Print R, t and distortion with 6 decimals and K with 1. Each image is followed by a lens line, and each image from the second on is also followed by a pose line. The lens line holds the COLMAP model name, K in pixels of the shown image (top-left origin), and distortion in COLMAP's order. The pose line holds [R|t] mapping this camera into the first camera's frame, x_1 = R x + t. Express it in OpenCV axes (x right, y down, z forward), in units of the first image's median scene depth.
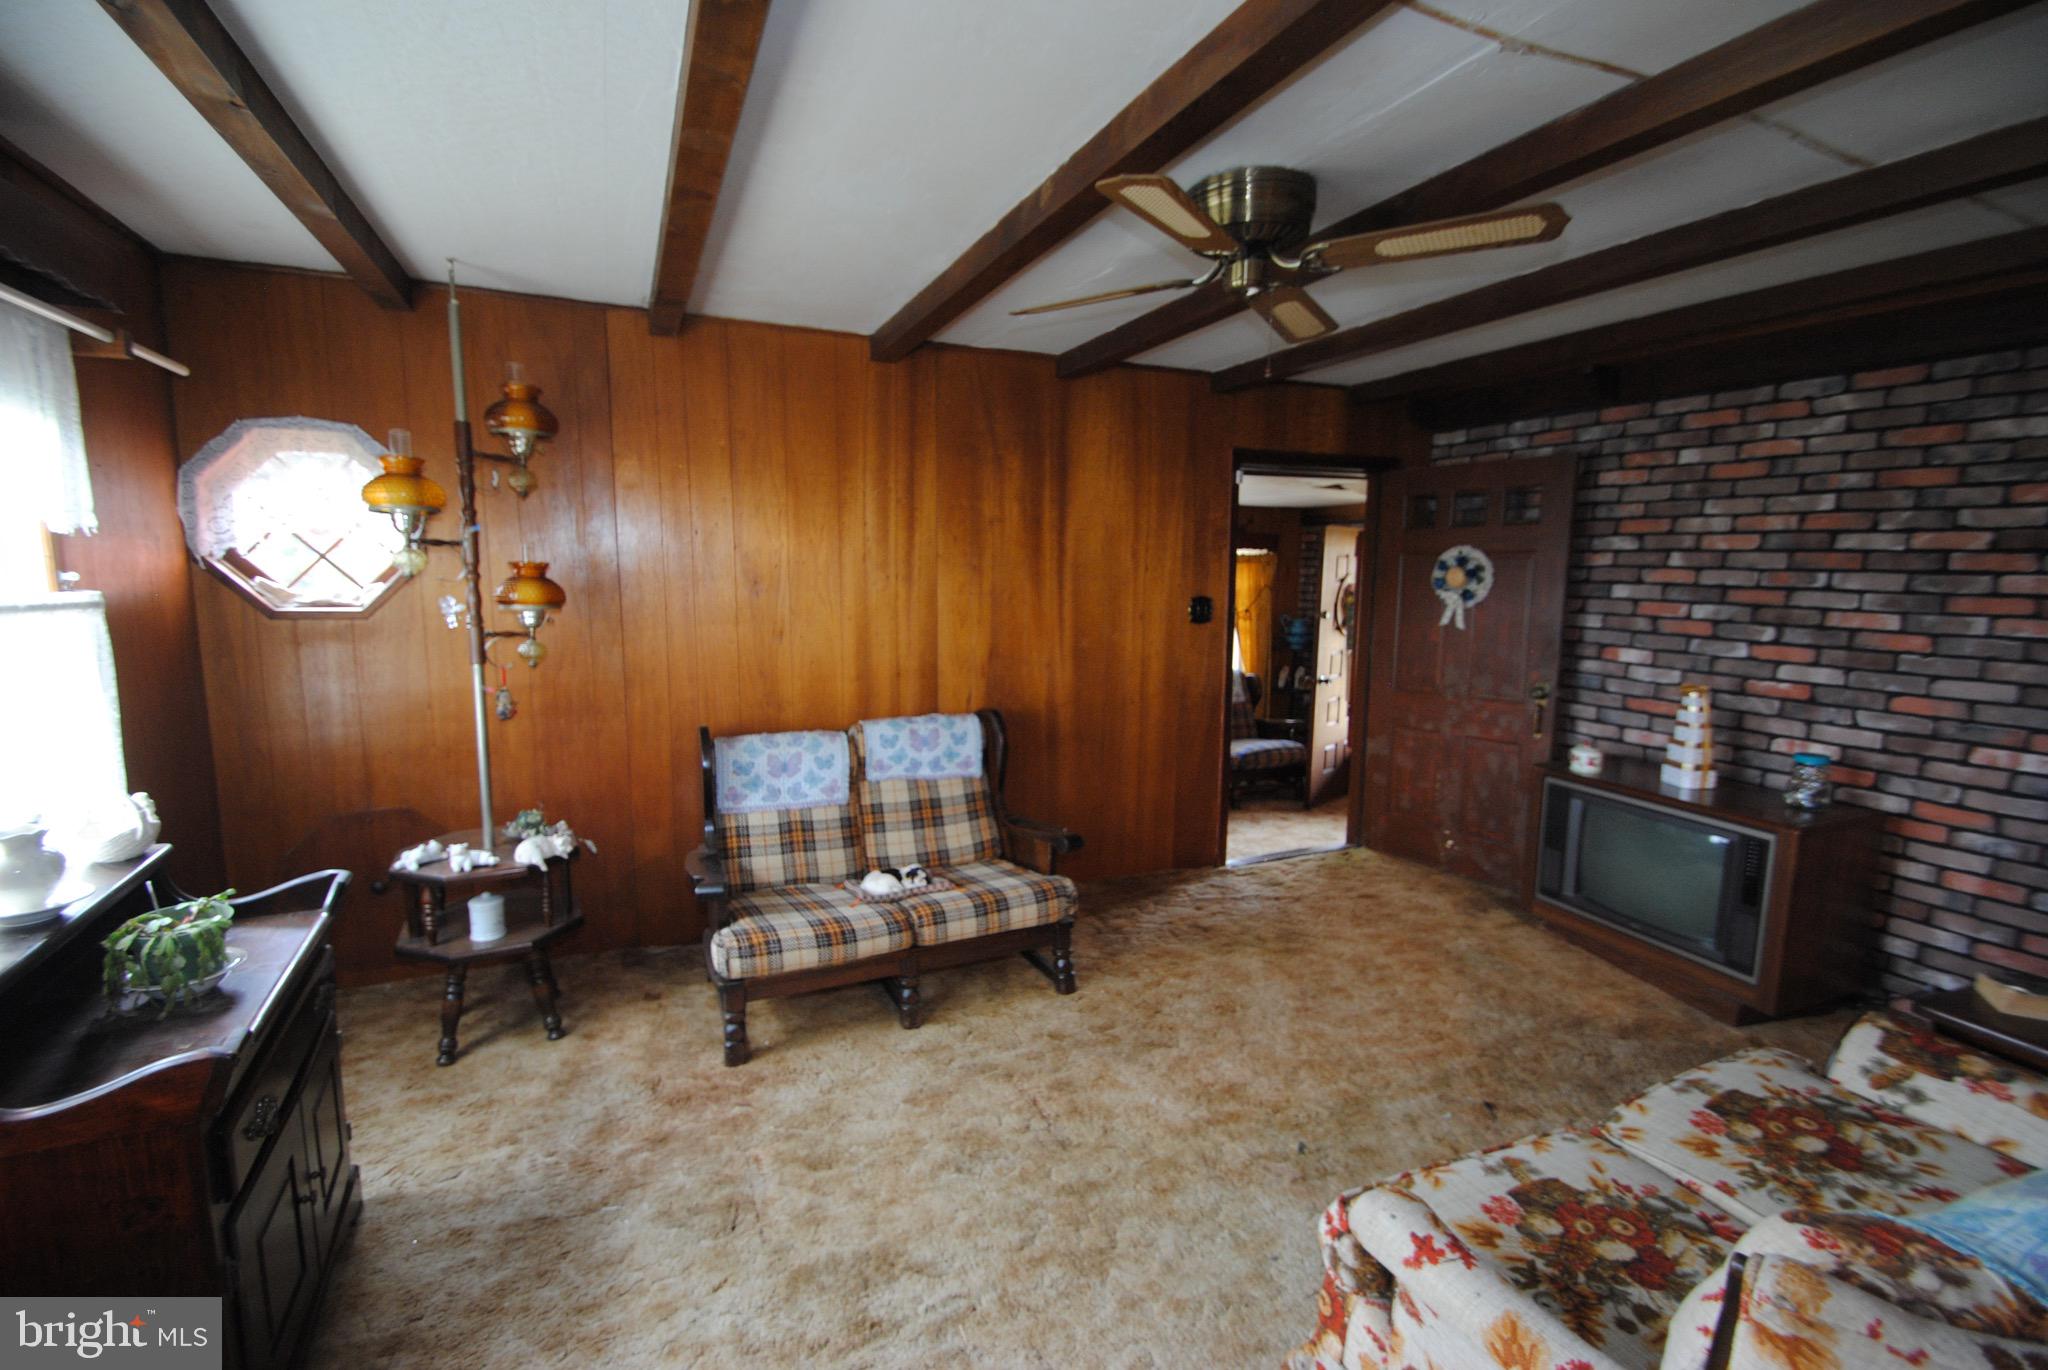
lens RADIAL K [[895.5, 0, 1006.1], [0, 895.5, 693.2], [0, 0, 1]] dist [0.008980, -0.013137]
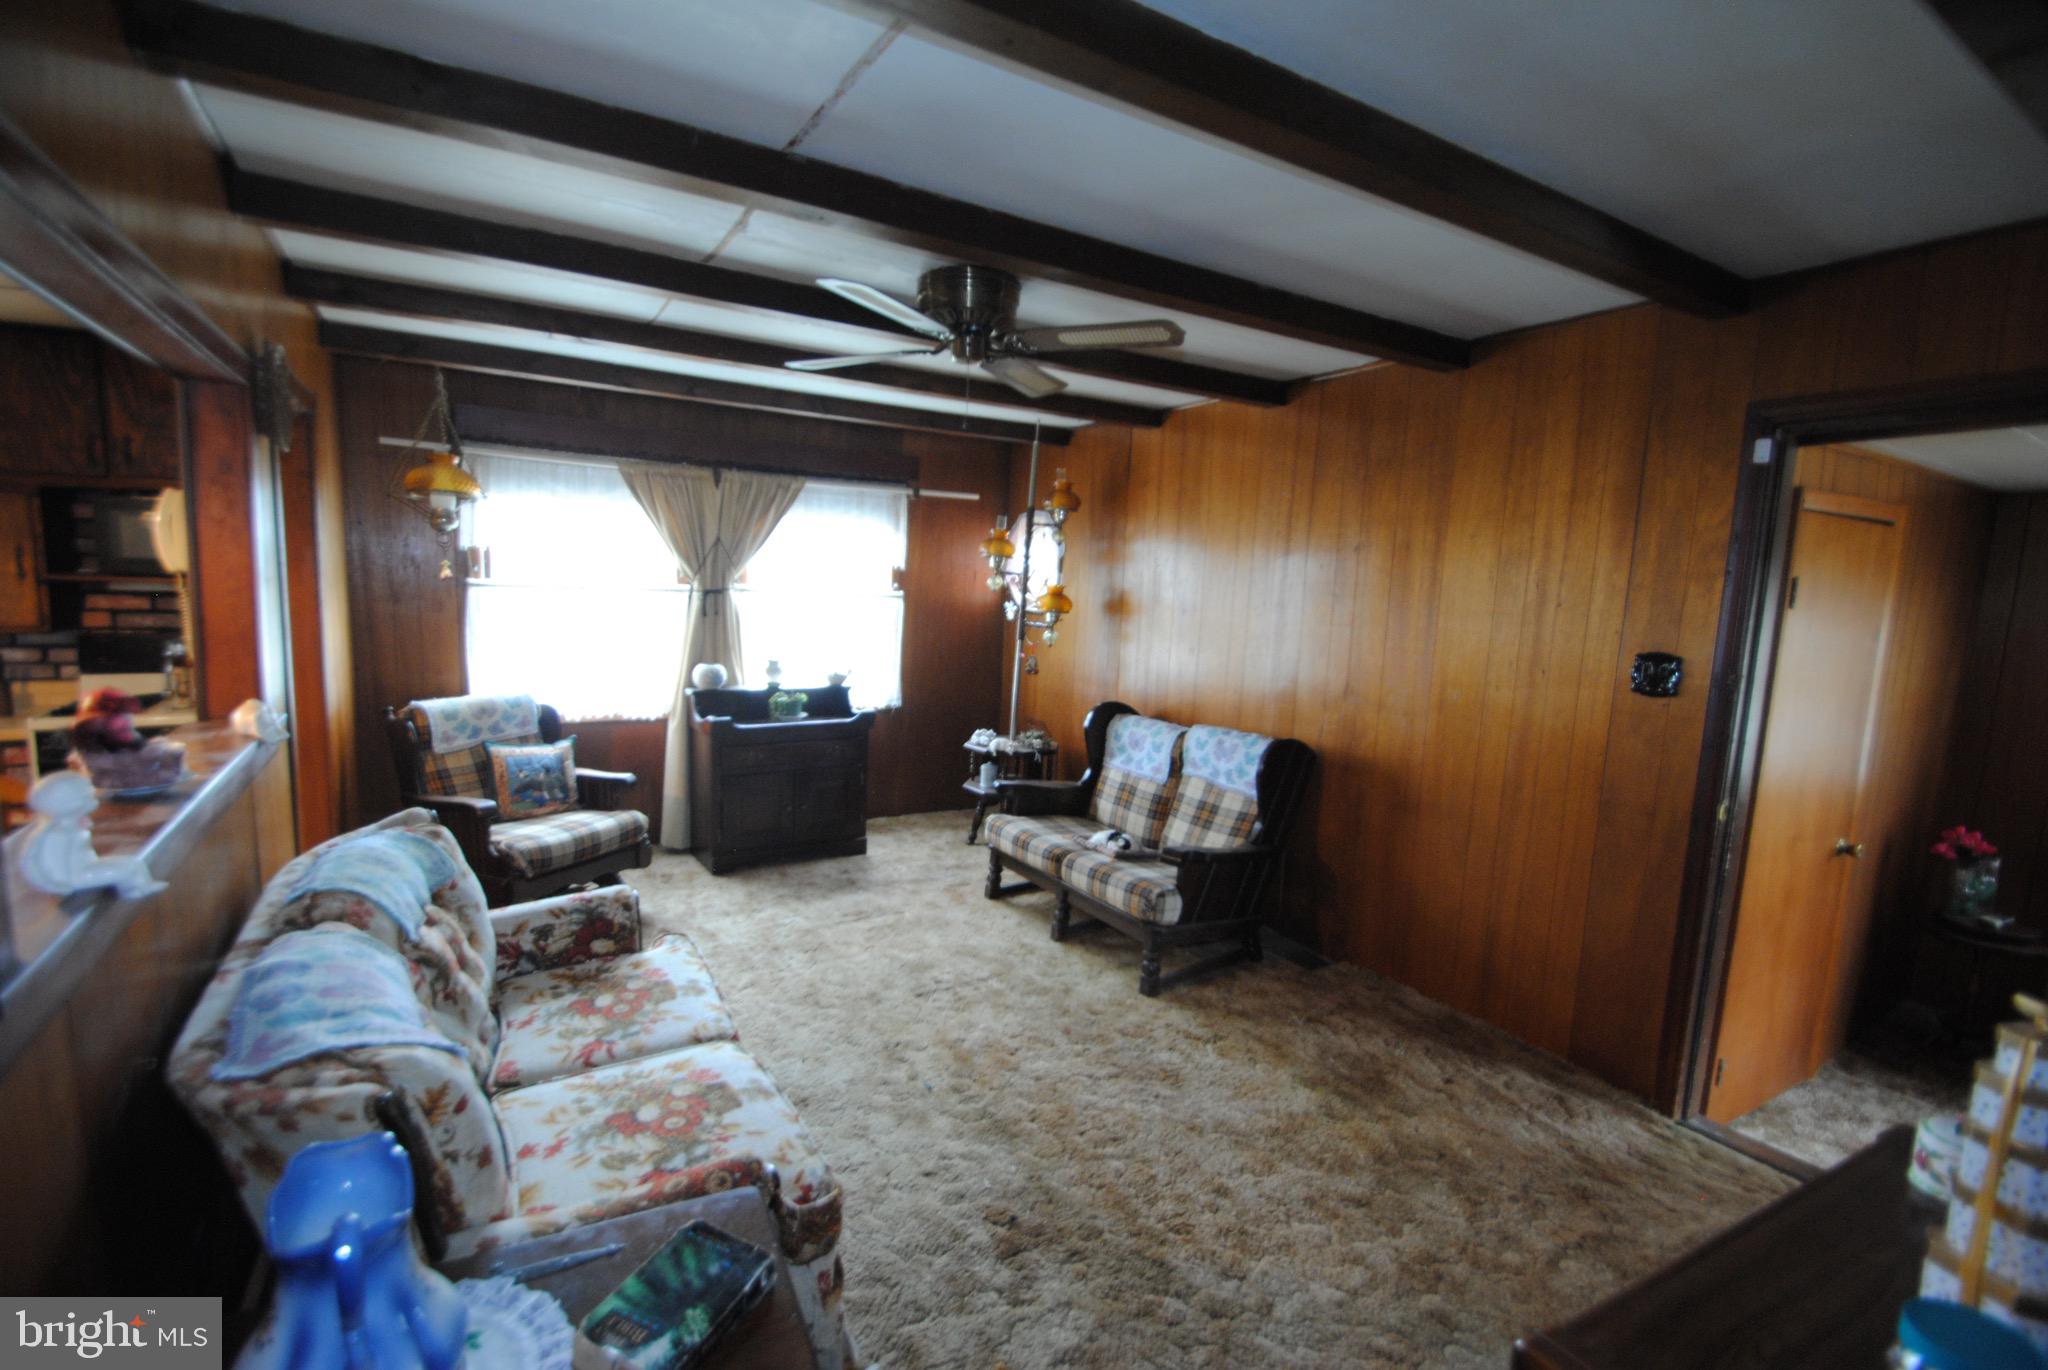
lens RADIAL K [[895.5, 0, 1003.6], [0, 895.5, 688.2], [0, 0, 1]] dist [0.008980, -0.013137]
pose [[0.123618, 0.112805, -0.985897, 0.990858], [-0.174456, 0.980514, 0.090314, -0.078526], [0.976875, 0.160831, 0.140889, 0.601693]]
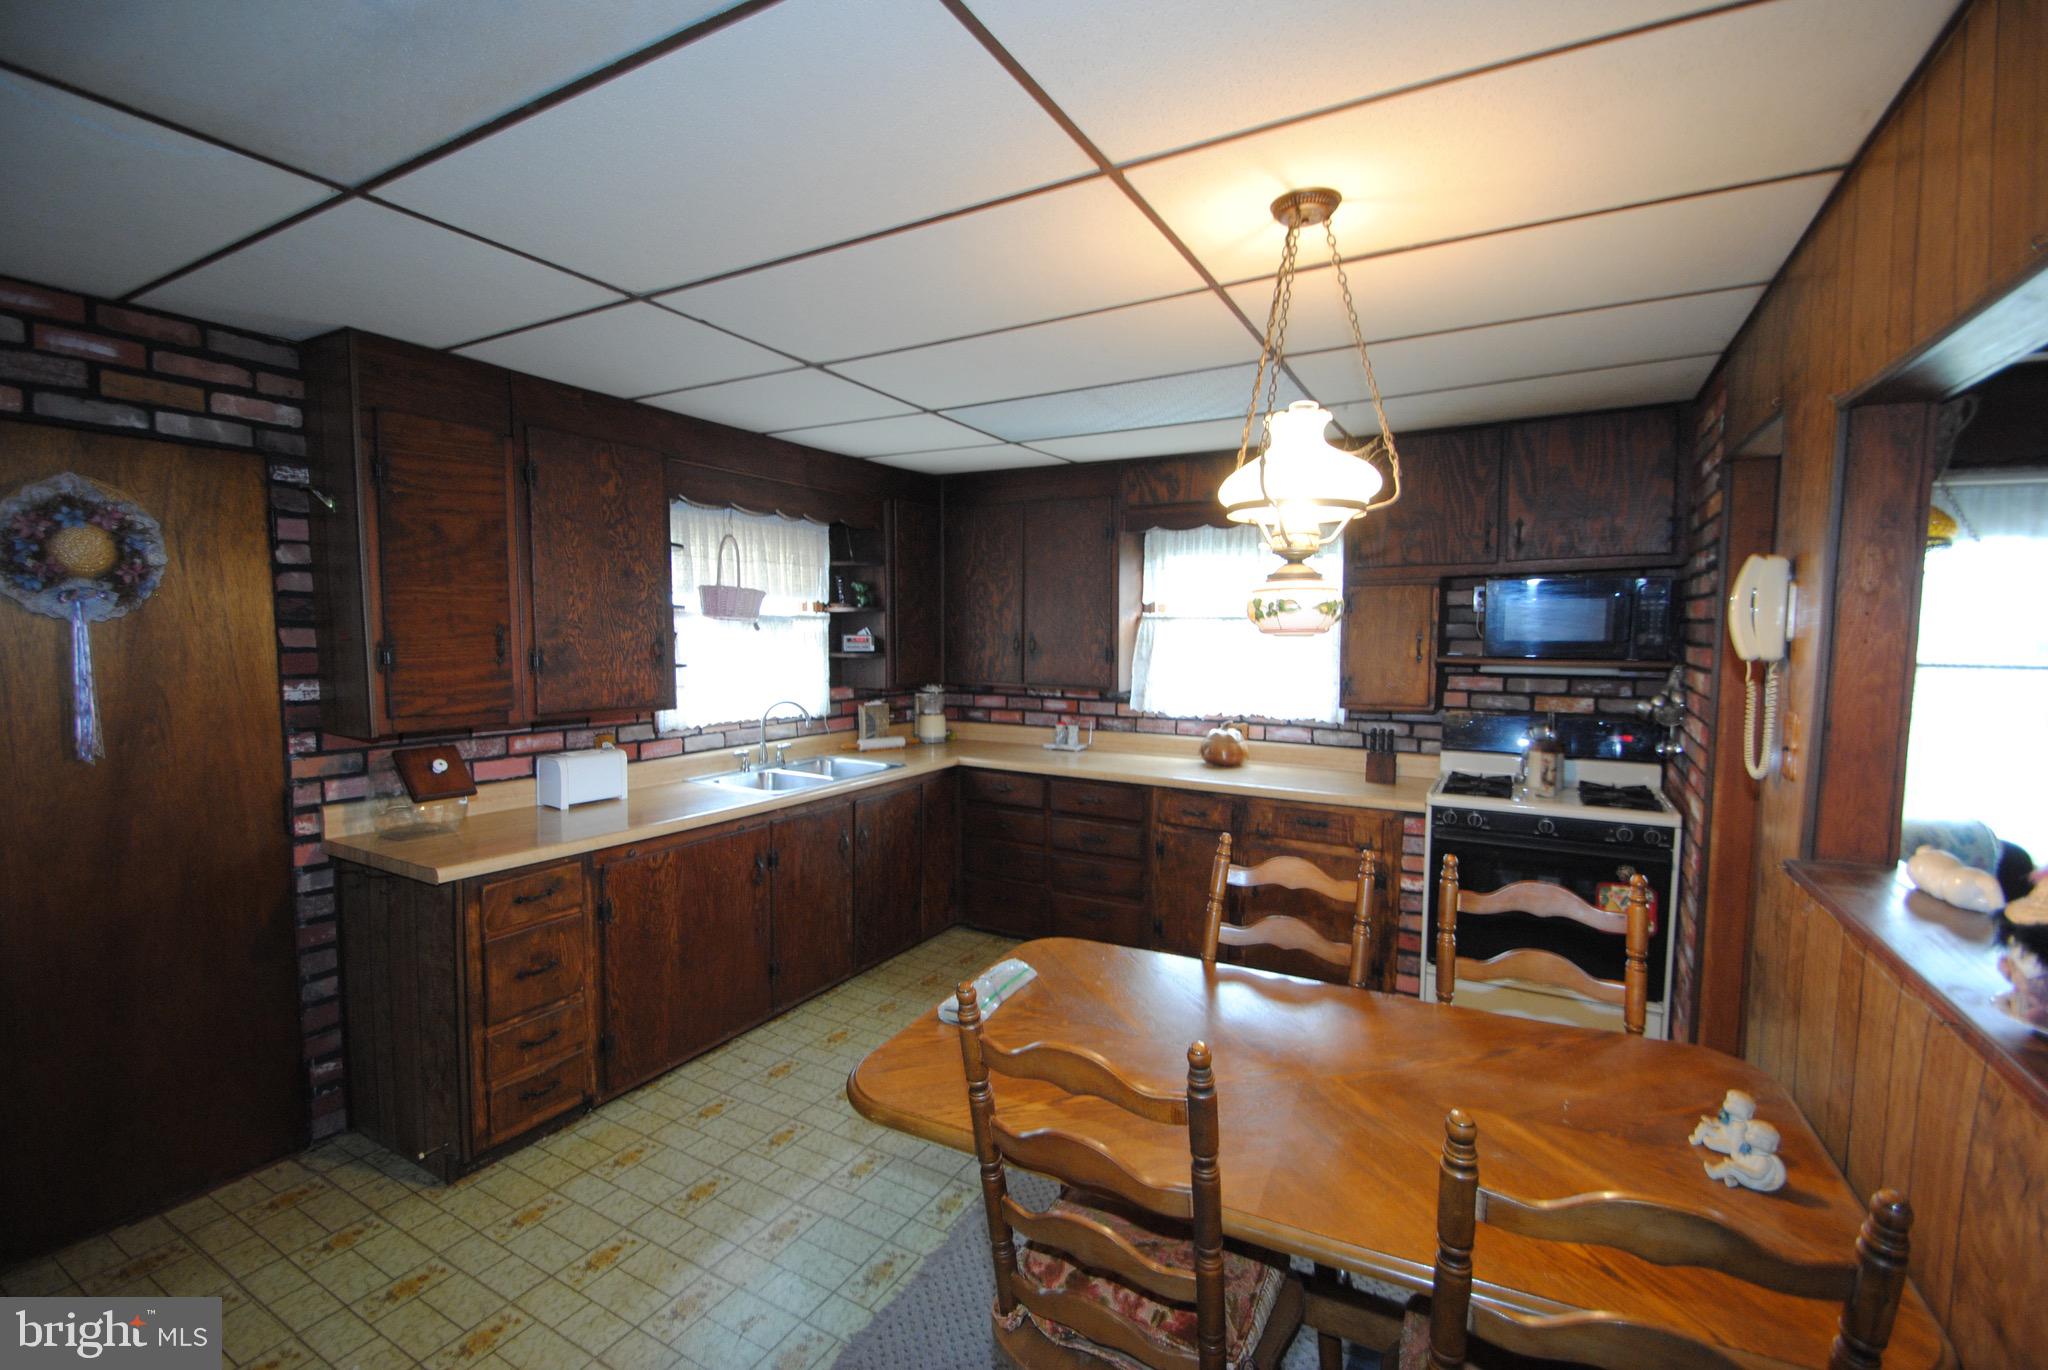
lens RADIAL K [[895.5, 0, 1002.4], [0, 895.5, 698.6], [0, 0, 1]] dist [0.008980, -0.013137]
pose [[-0.806241, 0.033773, -0.590622, 0.915954], [-0.093004, 0.978718, 0.182922, -0.021938], [0.584231, 0.202409, -0.785942, 0.191625]]
